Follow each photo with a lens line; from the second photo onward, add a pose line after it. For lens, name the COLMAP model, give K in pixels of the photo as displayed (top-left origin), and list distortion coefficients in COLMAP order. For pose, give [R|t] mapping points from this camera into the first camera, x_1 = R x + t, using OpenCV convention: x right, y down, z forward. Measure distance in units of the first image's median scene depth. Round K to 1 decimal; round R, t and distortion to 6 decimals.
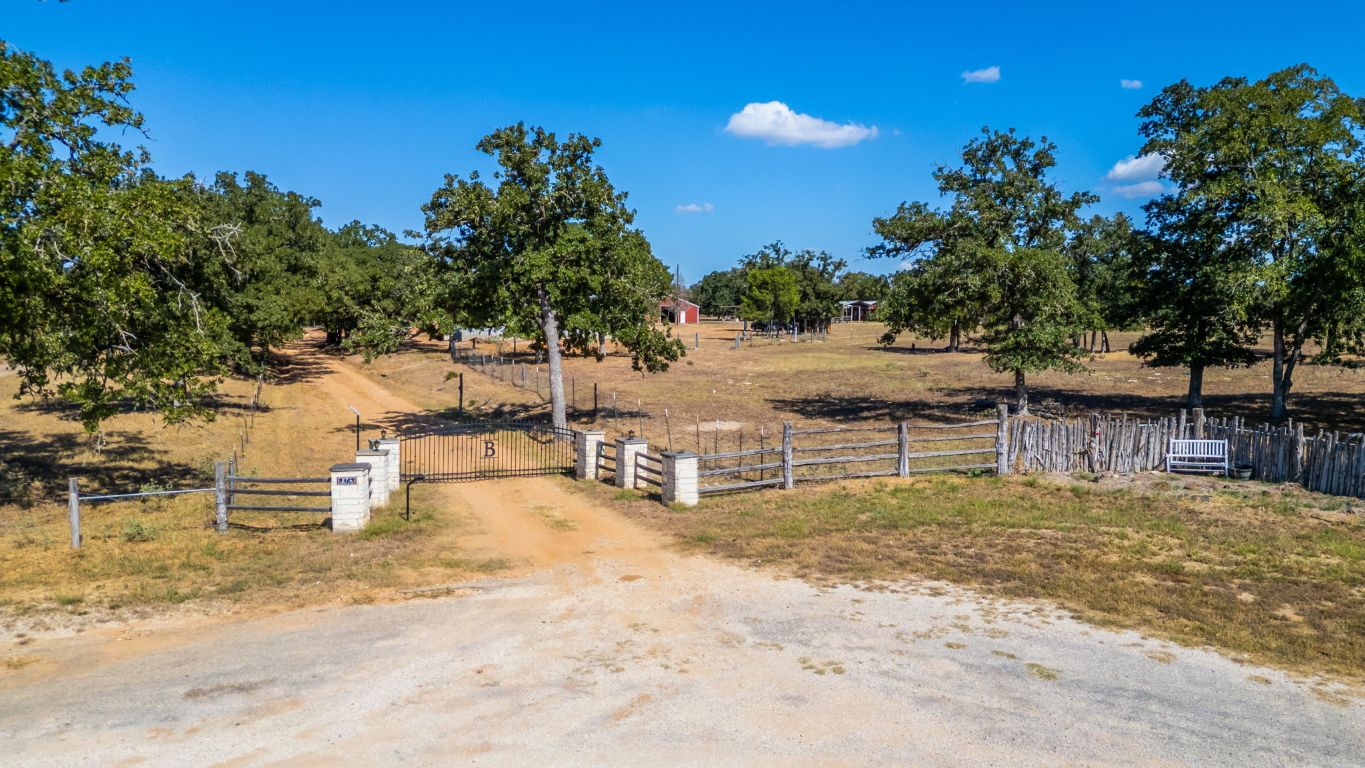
lens RADIAL K [[936.2, 0, 677.9], [0, 936.2, 383.1], [0, 0, 1]] dist [0.055490, -0.036829]
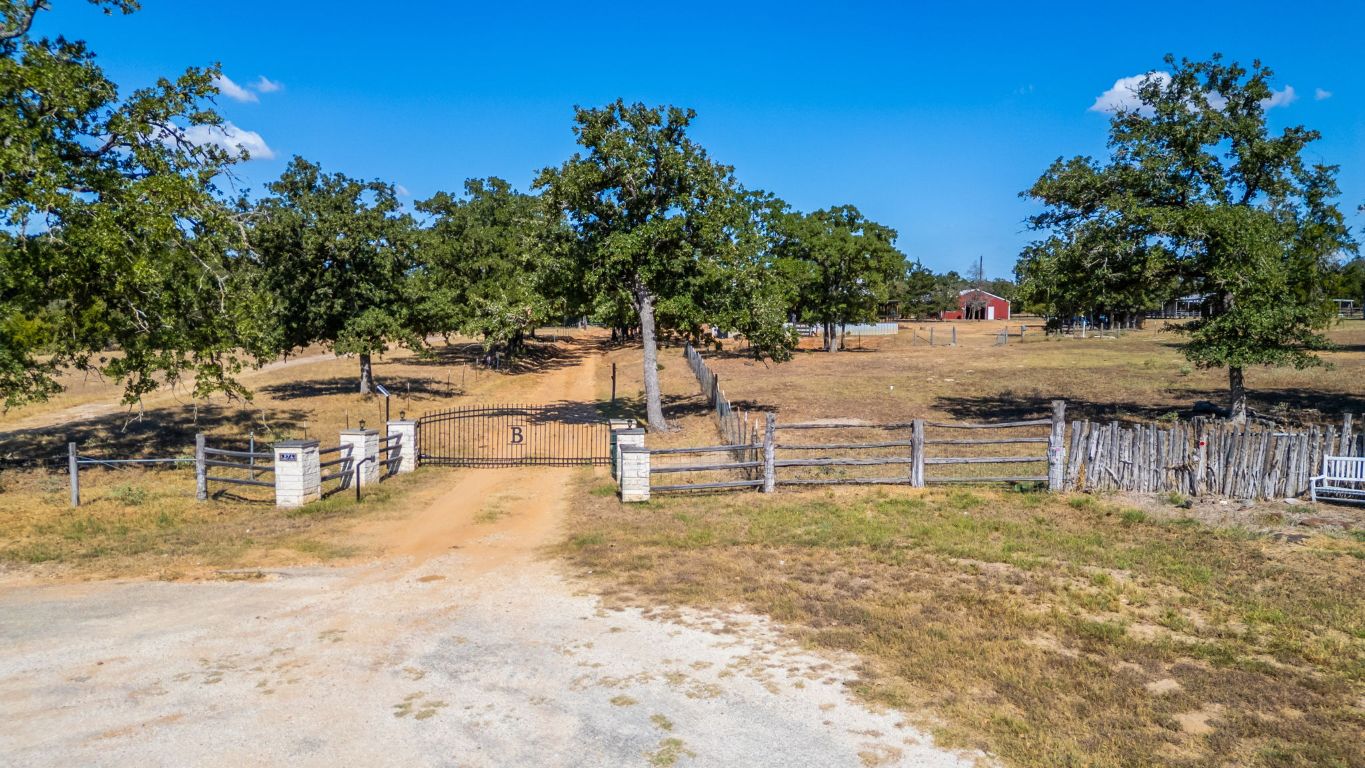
lens RADIAL K [[936.2, 0, 674.1], [0, 936.2, 388.4], [0, 0, 1]] dist [0.055490, -0.036829]
pose [[0.941358, 0.020826, -0.336765, 0.328860], [-0.018711, 0.999780, 0.009526, 0.012152], [0.336889, -0.002666, 0.941541, 0.175231]]
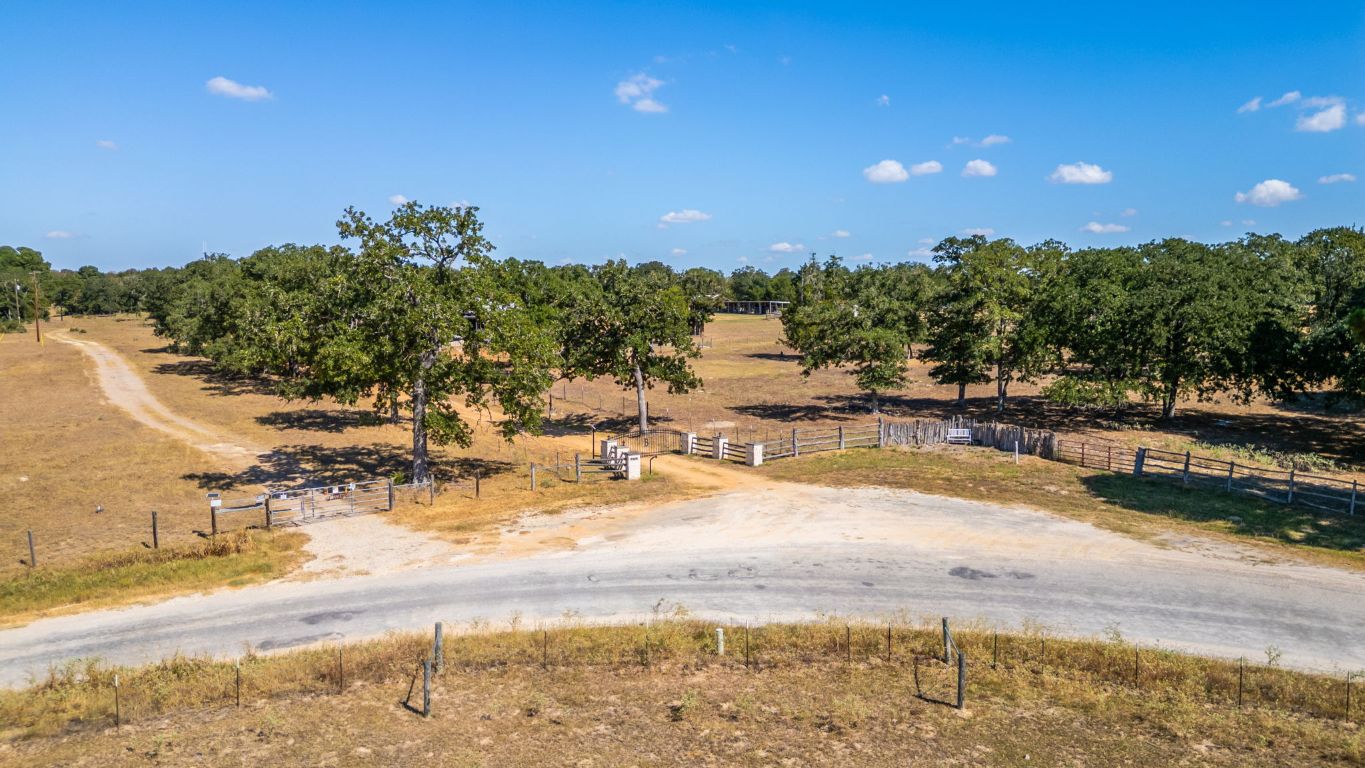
lens RADIAL K [[936.2, 0, 679.1], [0, 936.2, 381.8], [0, 0, 1]] dist [0.055490, -0.036829]
pose [[0.980701, -0.019599, 0.194529, -0.621900], [0.014346, 0.999494, 0.028375, -0.142797], [-0.194987, -0.025036, 0.980486, -1.222697]]
